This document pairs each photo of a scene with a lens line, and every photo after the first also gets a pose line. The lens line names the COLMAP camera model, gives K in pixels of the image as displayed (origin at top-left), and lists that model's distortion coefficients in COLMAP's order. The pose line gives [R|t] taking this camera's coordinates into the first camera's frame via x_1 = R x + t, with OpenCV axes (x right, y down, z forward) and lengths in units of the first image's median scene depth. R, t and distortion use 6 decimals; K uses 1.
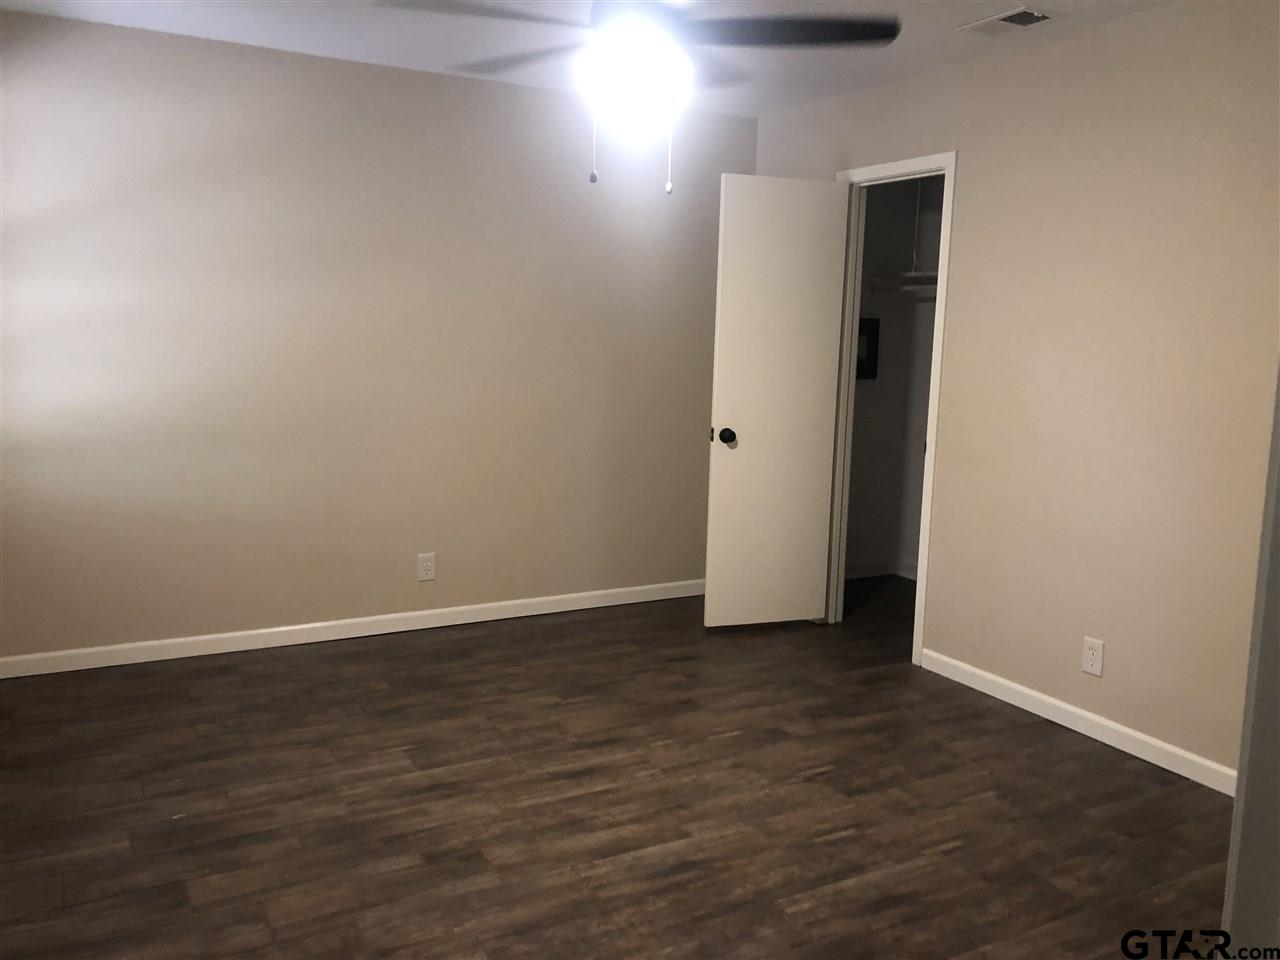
lens RADIAL K [[1050.4, 0, 642.4], [0, 1050.4, 484.7], [0, 0, 1]] dist [0.049421, -0.067952]
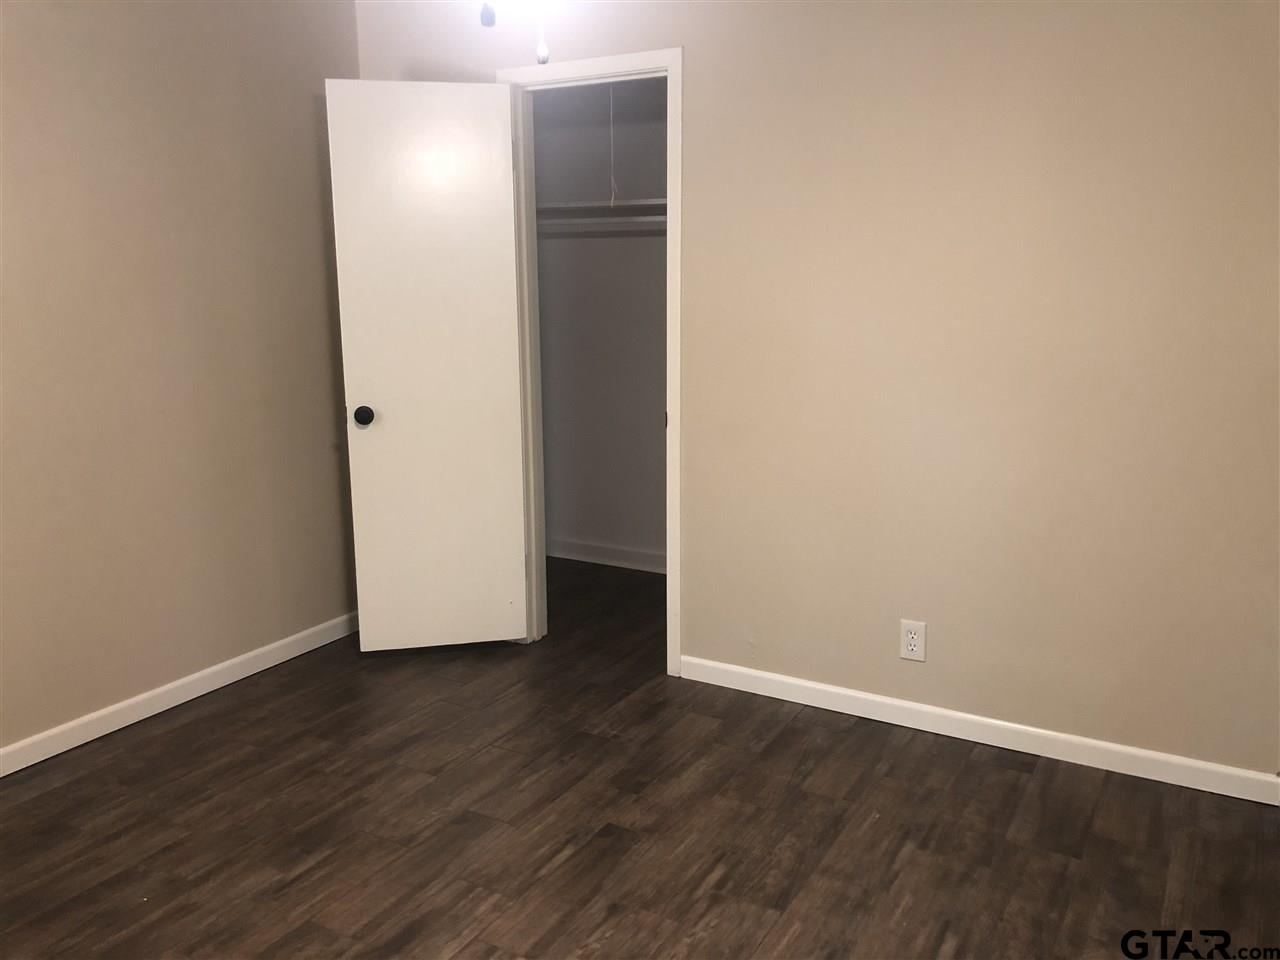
lens RADIAL K [[1050.4, 0, 642.5], [0, 1050.4, 468.3], [0, 0, 1]] dist [0.049421, -0.067952]
pose [[0.847288, -0.123104, 0.516670, -0.191802], [0.096940, 0.992272, 0.077450, -0.066443], [-0.522212, -0.015537, 0.852674, 0.341817]]
